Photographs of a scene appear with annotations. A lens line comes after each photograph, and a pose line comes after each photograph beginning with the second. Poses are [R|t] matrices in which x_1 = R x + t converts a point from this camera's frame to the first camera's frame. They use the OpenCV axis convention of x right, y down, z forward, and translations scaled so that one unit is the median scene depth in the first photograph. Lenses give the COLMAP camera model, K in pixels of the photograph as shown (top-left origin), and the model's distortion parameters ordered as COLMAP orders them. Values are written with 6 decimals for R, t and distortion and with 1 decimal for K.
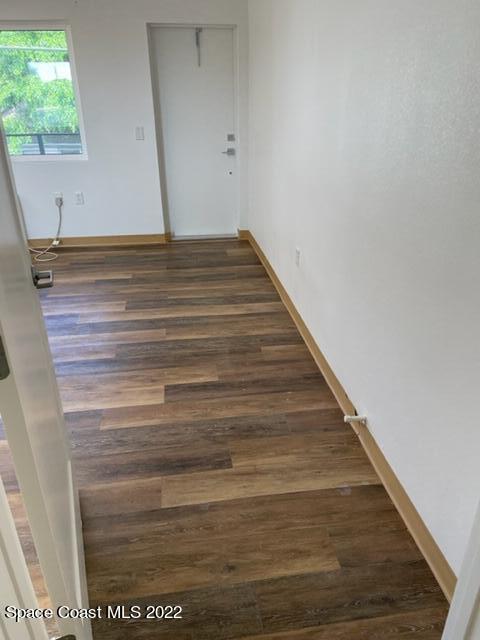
lens RADIAL K [[485.2, 0, 248.3], [0, 485.2, 325.4], [0, 0, 1]] dist [0.086161, -0.115212]
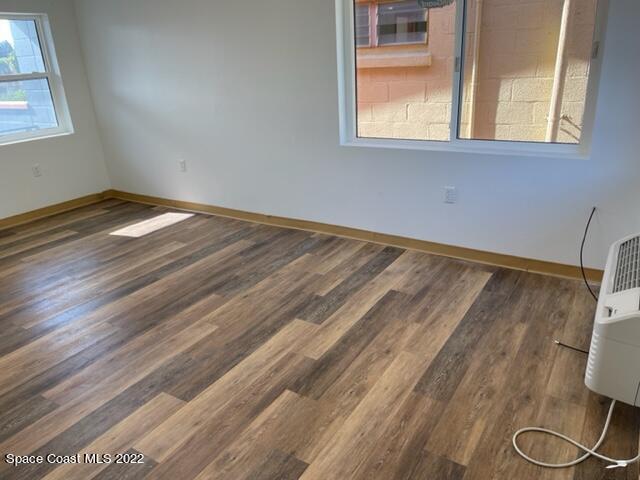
lens RADIAL K [[485.2, 0, 320.6], [0, 485.2, 252.3], [0, 0, 1]] dist [0.086161, -0.115212]
pose [[-0.658134, 0.320509, -0.681274, -0.073117], [-0.277242, 0.738118, 0.615077, -0.560035], [0.699998, 0.593680, -0.396922, 1.138949]]
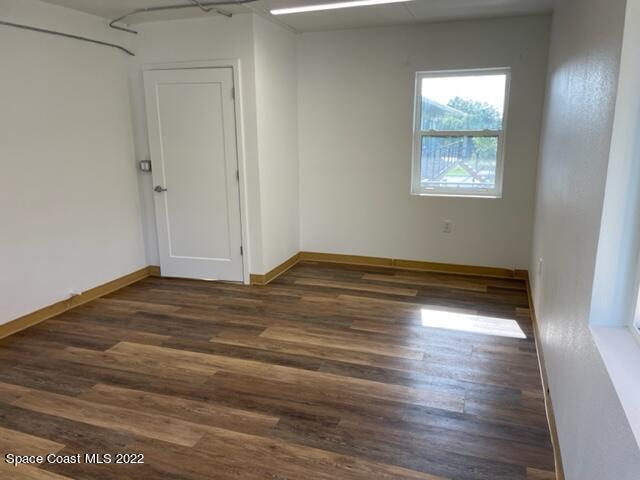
lens RADIAL K [[485.2, 0, 325.5], [0, 485.2, 242.9], [0, 0, 1]] dist [0.086161, -0.115212]
pose [[-0.882933, -0.095668, 0.459649, -0.842432], [0.215992, 0.786497, 0.578592, -0.483593], [-0.416866, 0.610139, -0.673761, 0.986925]]
